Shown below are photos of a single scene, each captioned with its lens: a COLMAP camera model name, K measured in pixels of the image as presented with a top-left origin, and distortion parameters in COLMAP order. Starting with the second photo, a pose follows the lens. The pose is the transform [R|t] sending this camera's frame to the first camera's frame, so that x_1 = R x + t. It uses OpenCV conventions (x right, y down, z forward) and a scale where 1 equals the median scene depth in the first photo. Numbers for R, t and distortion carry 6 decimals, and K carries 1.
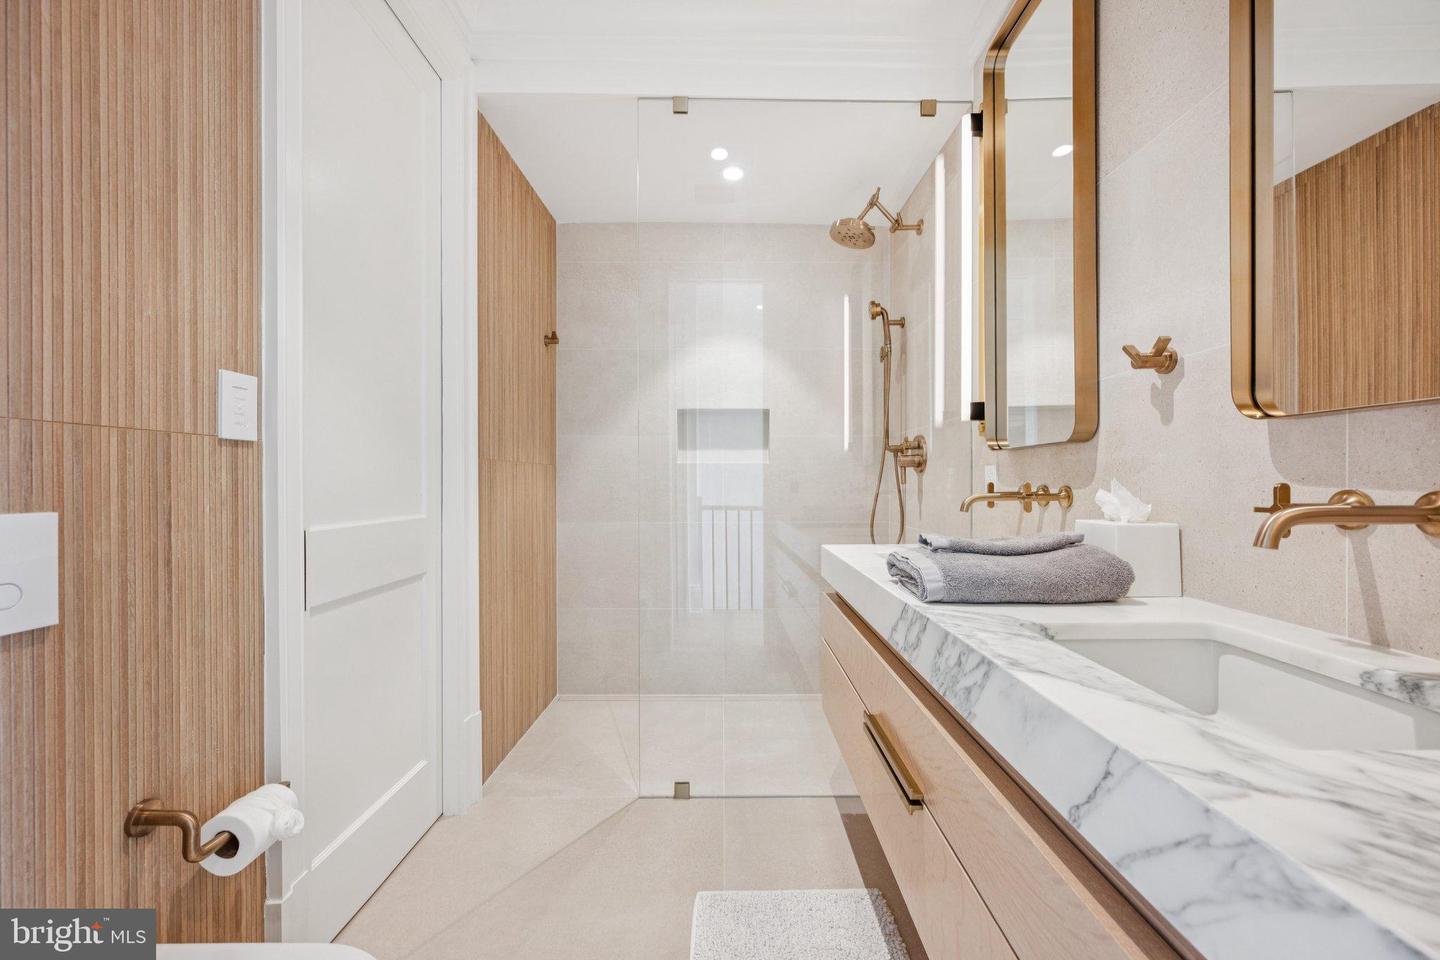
lens RADIAL K [[566.2, 0, 723.5], [0, 566.2, 479.4], [0, 0, 1]] dist [-0.001927, -0.000105]
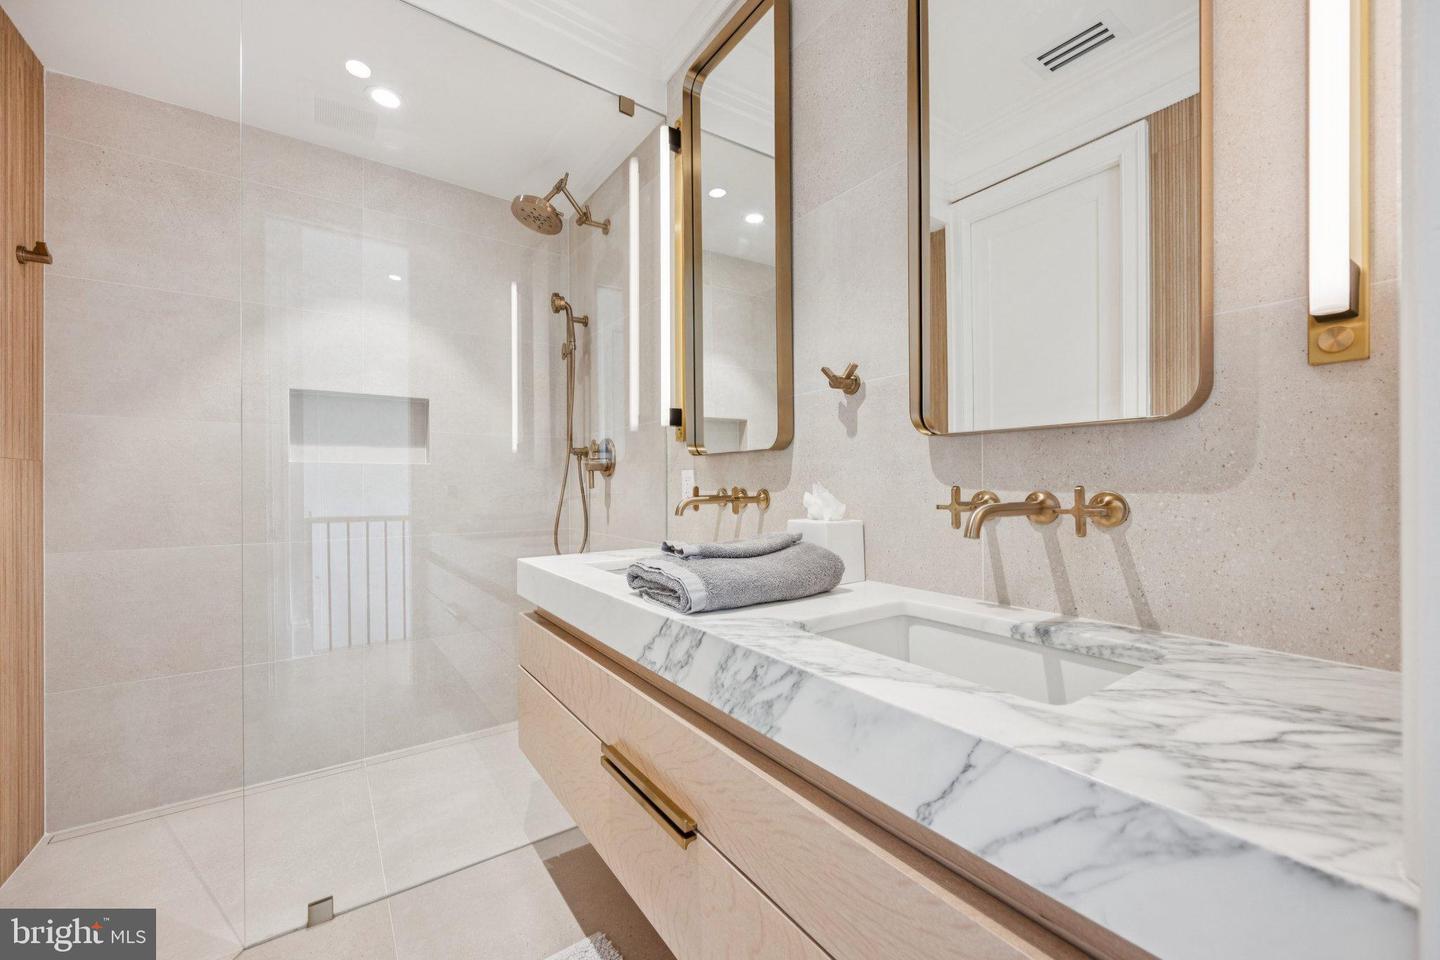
lens RADIAL K [[566.2, 0, 720.0], [0, 566.2, 481.5], [0, 0, 1]] dist [-0.001927, -0.000105]
pose [[0.814410, 0.001573, 0.580287, -0.103210], [0.000554, 0.999994, -0.003489, 0.000143], [-0.580289, 0.003163, 0.814404, 0.145444]]
